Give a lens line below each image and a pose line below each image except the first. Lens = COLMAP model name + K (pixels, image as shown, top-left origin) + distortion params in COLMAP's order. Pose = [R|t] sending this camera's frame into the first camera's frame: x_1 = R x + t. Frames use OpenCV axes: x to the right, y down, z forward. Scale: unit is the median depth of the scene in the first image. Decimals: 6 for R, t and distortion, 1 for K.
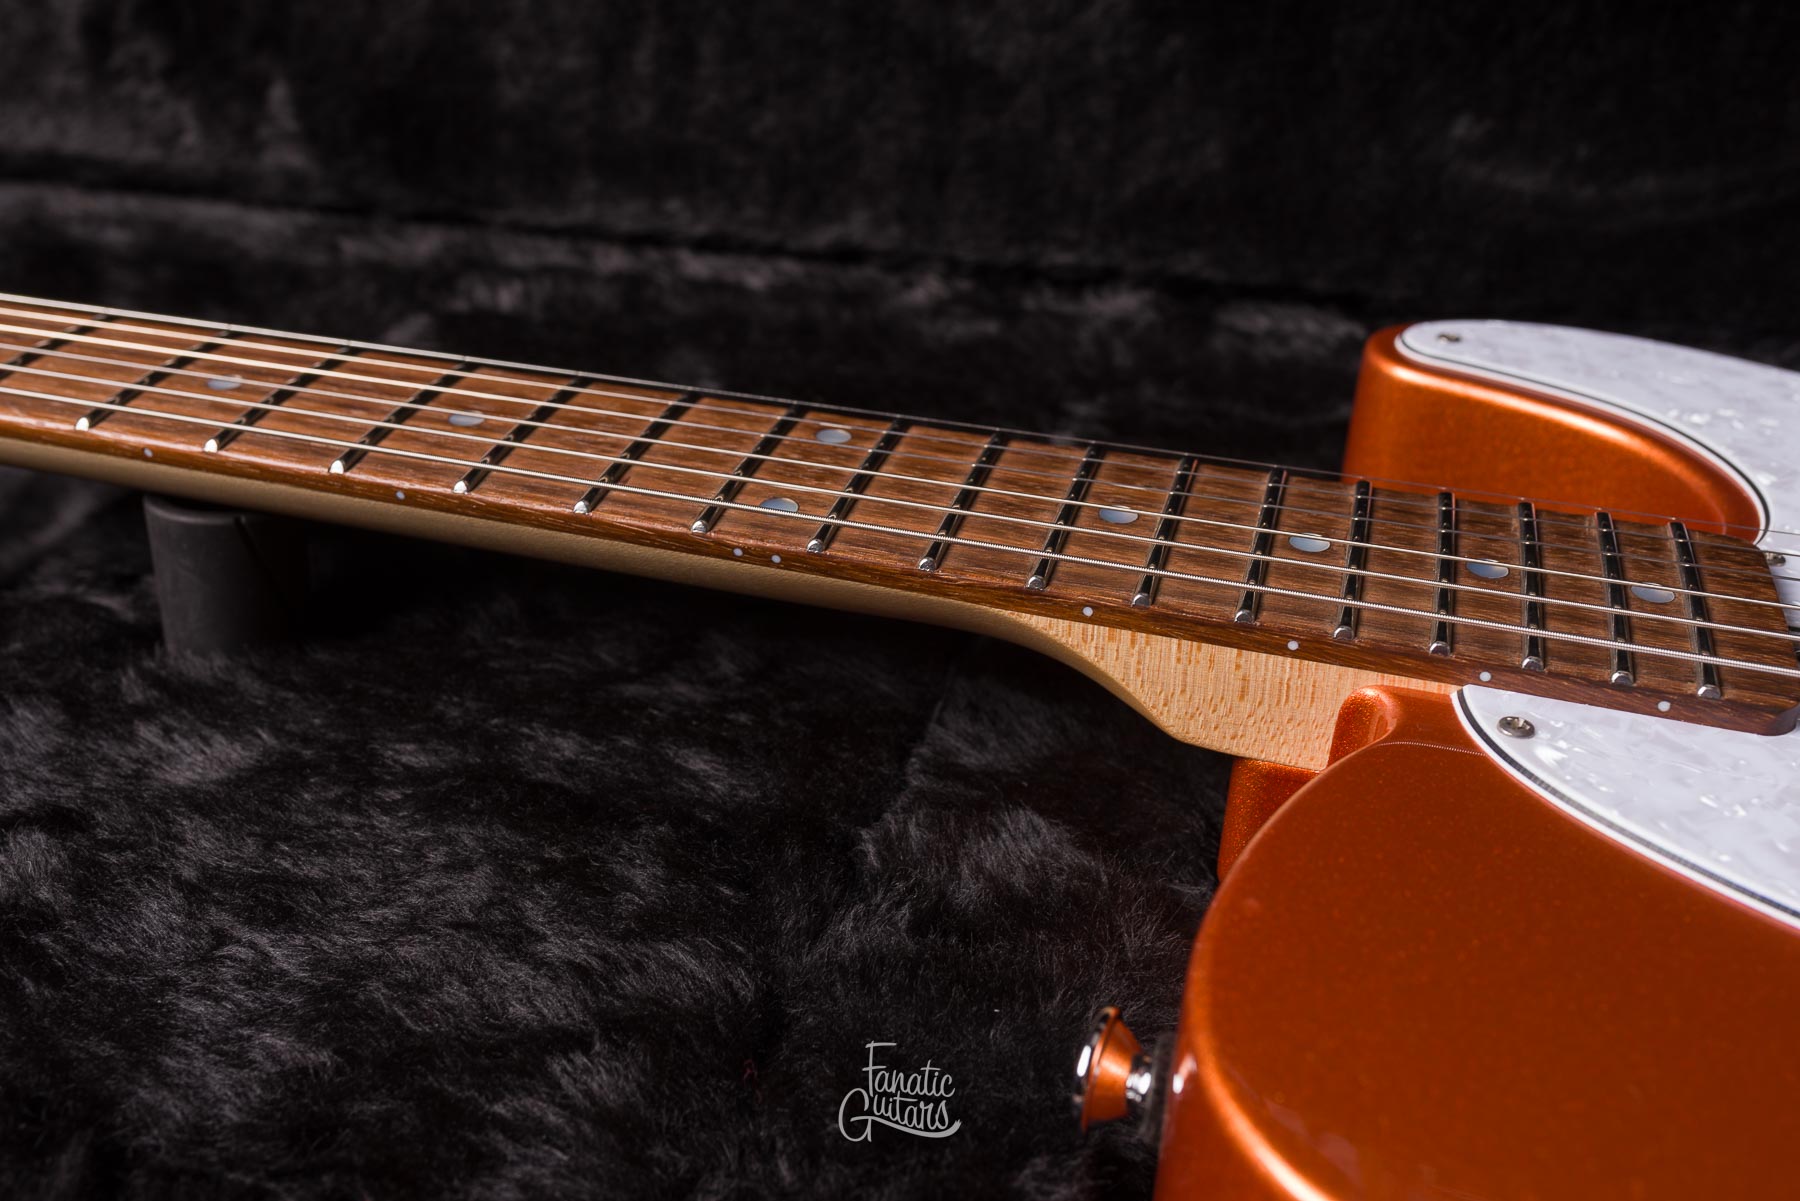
lens RADIAL K [[1814.3, 0, 900.0], [0, 1814.3, 600.5], [0, 0, 1]] dist [-0.012038, 0.001513]
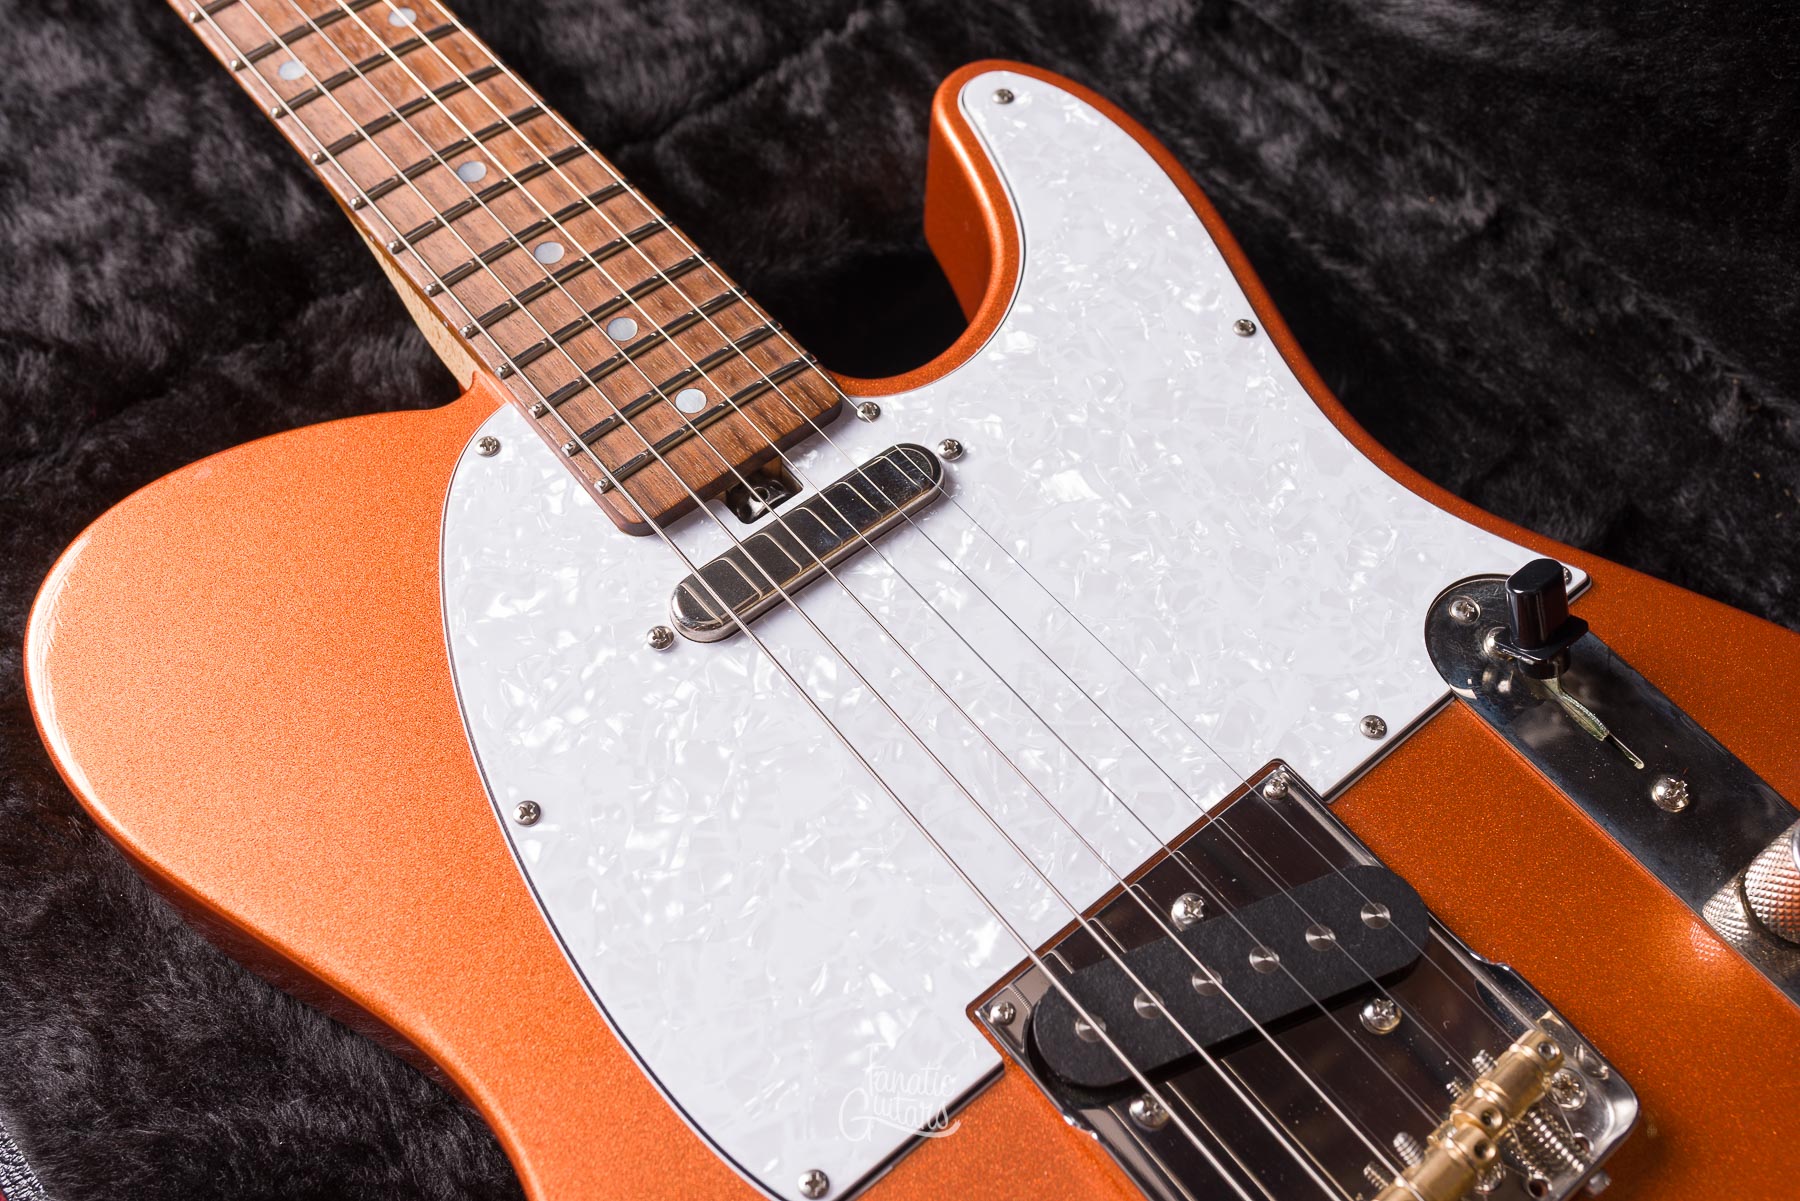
lens RADIAL K [[1780.3, 0, 901.1], [0, 1780.3, 598.6], [0, 0, 1]] dist [0.000798, -0.002234]
pose [[0.822258, 0.482133, -0.302390, 0.570867], [-0.286910, 0.810046, 0.511379, -0.340410], [0.491502, -0.333727, 0.804395, -0.028865]]
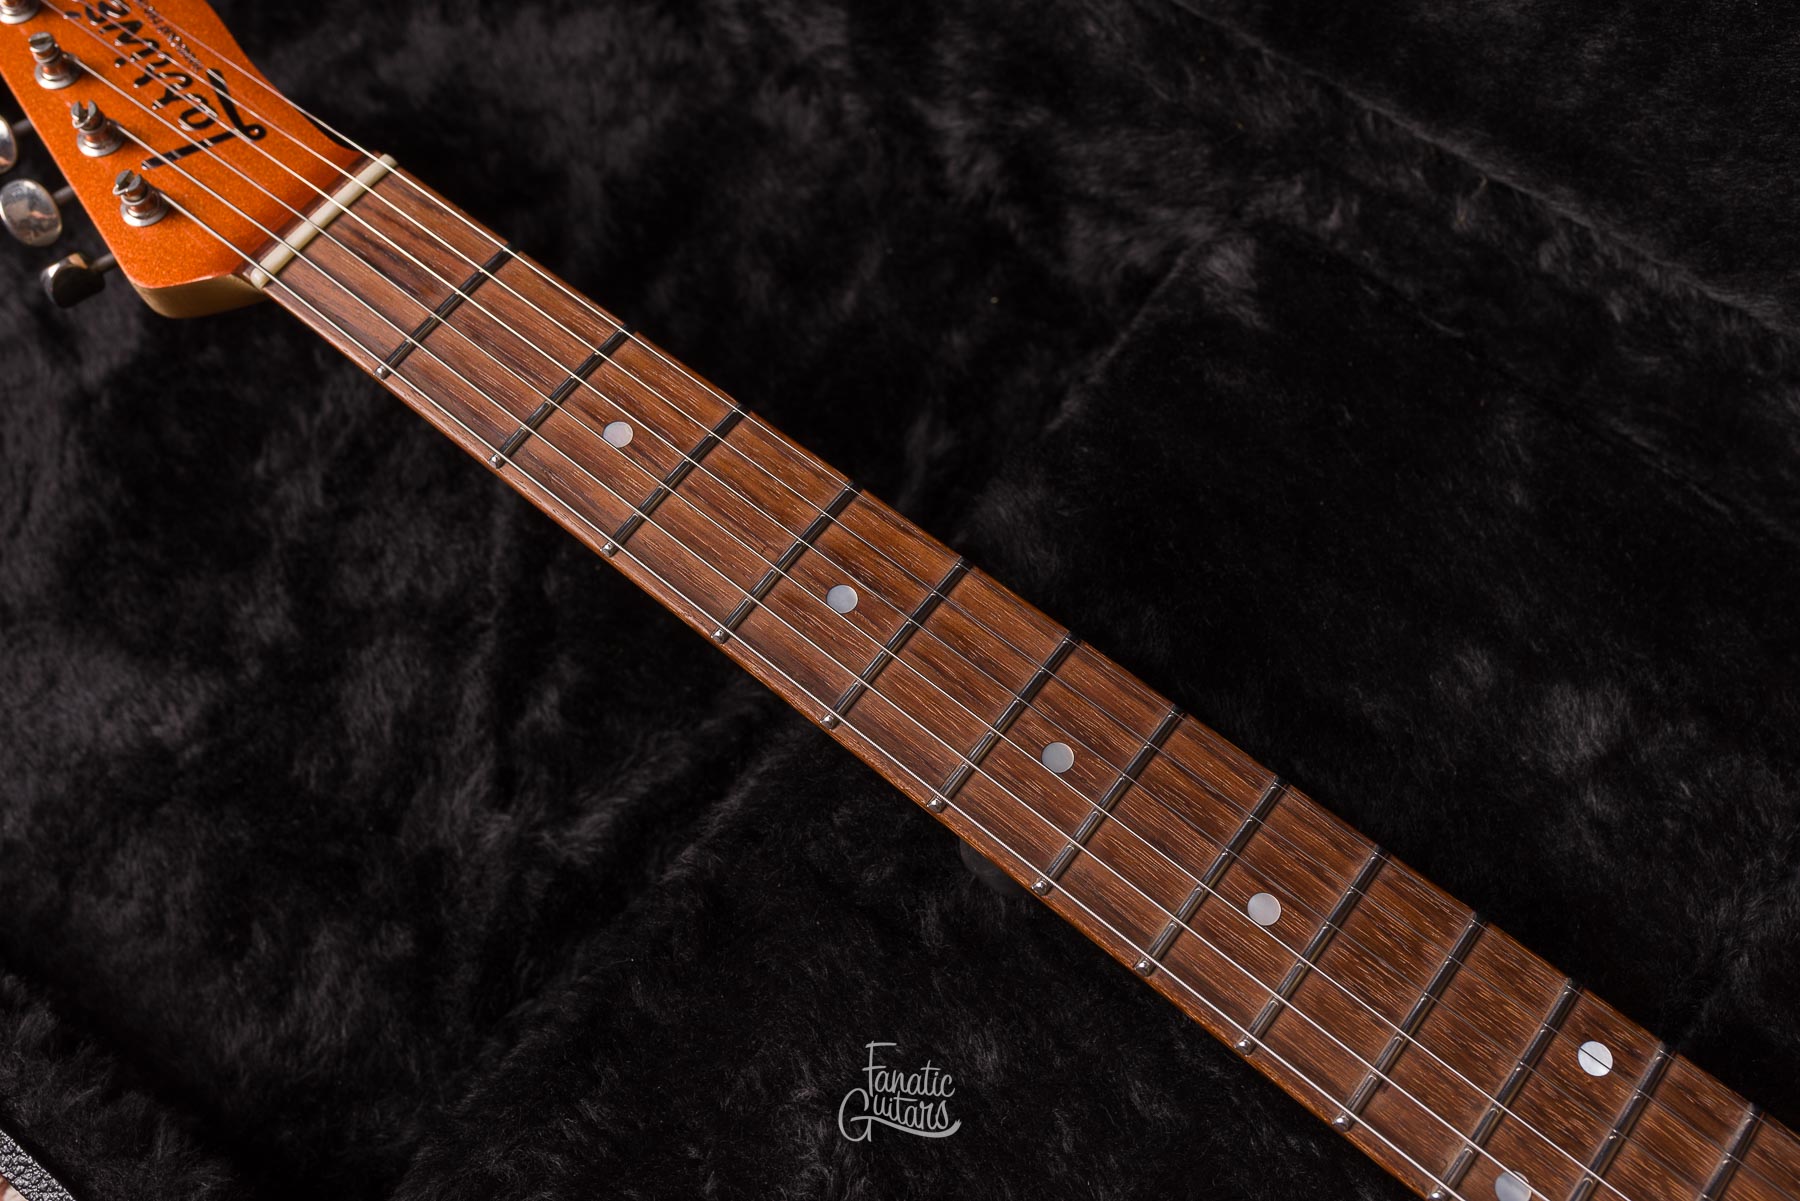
lens RADIAL K [[1780.3, 0, 901.1], [0, 1780.3, 598.6], [0, 0, 1]] dist [0.000798, -0.002234]
pose [[0.920837, 0.343821, -0.183974, -0.199583], [-0.166733, 0.773646, 0.611287, -0.556264], [0.352504, -0.532221, 0.769728, 0.125905]]
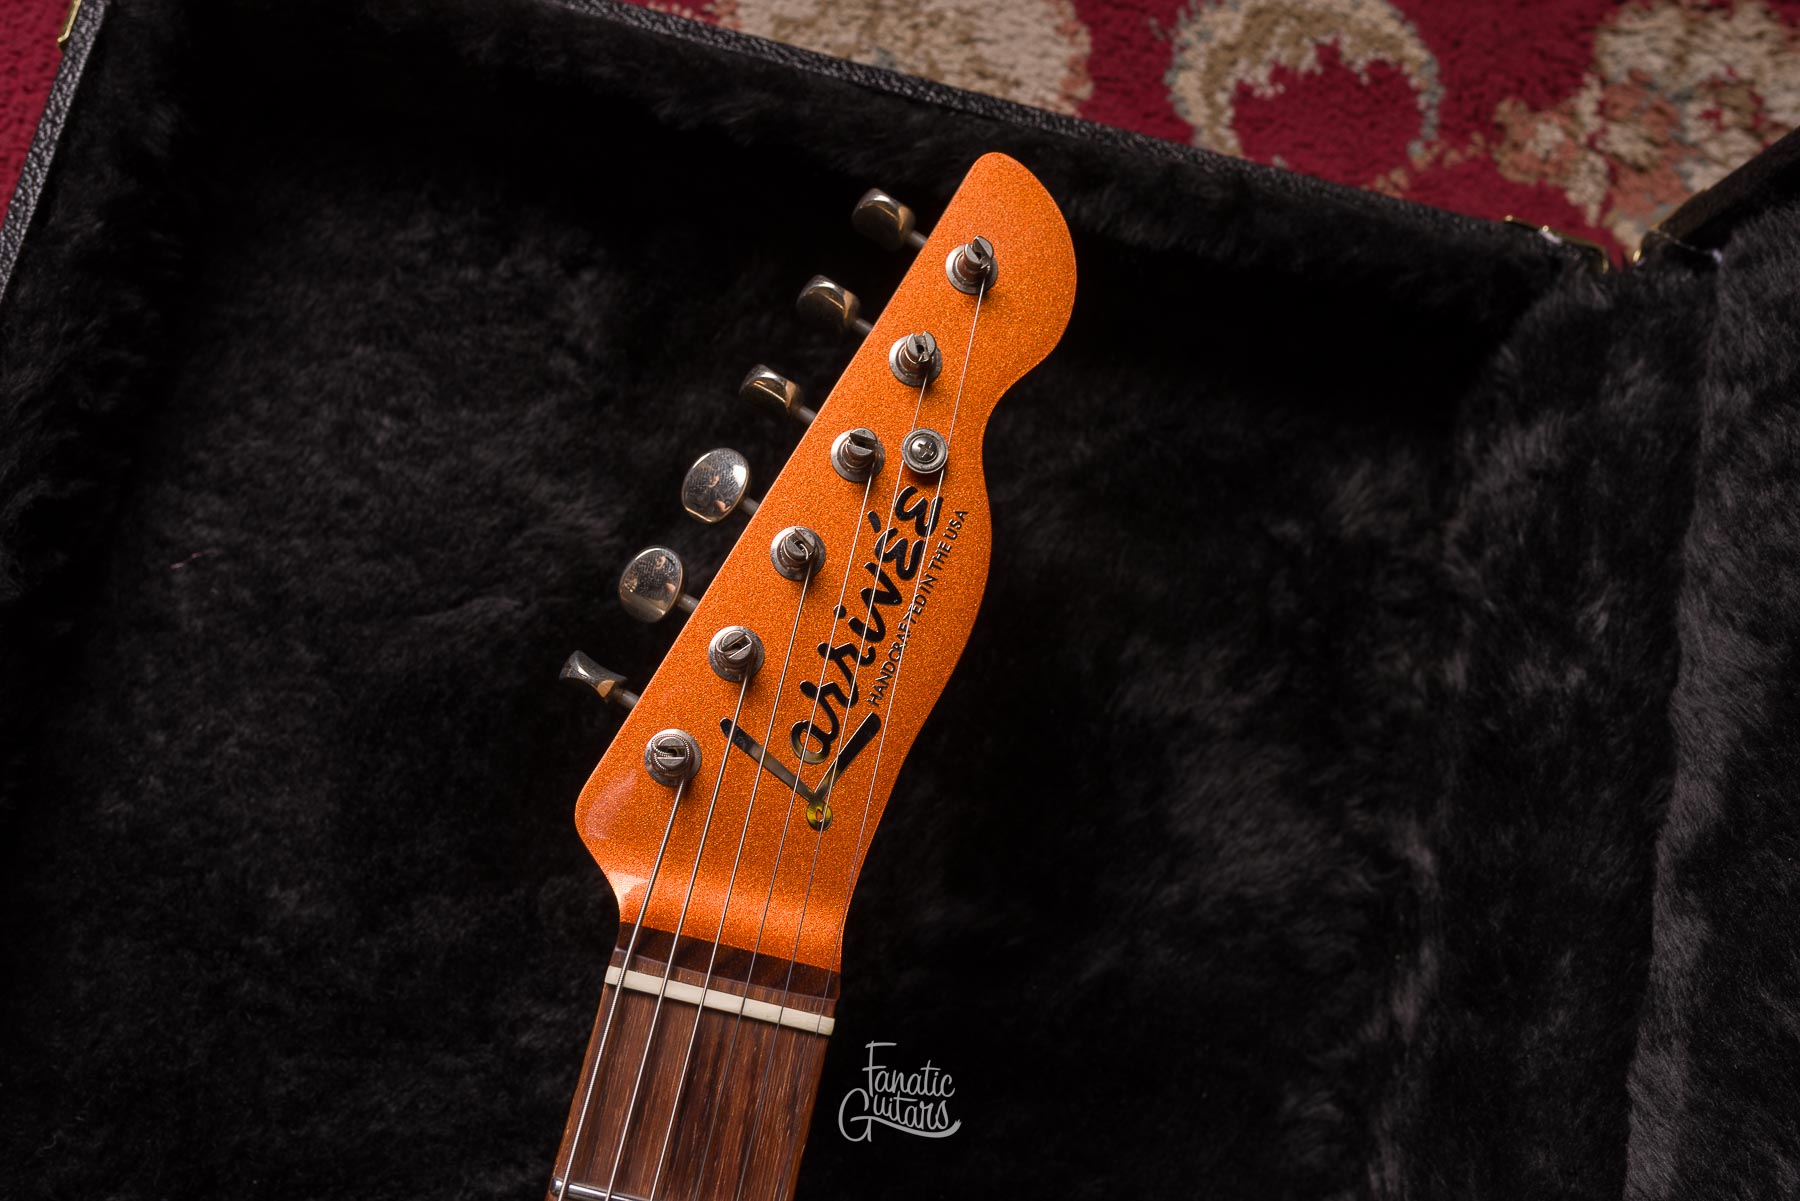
lens RADIAL K [[1780.3, 0, 901.1], [0, 1780.3, 598.6], [0, 0, 1]] dist [0.000798, -0.002234]
pose [[0.049446, 0.970727, -0.235041, -0.638253], [-0.583572, 0.219059, 0.781957, -0.743640], [0.810554, 0.098499, 0.577321, 0.414476]]
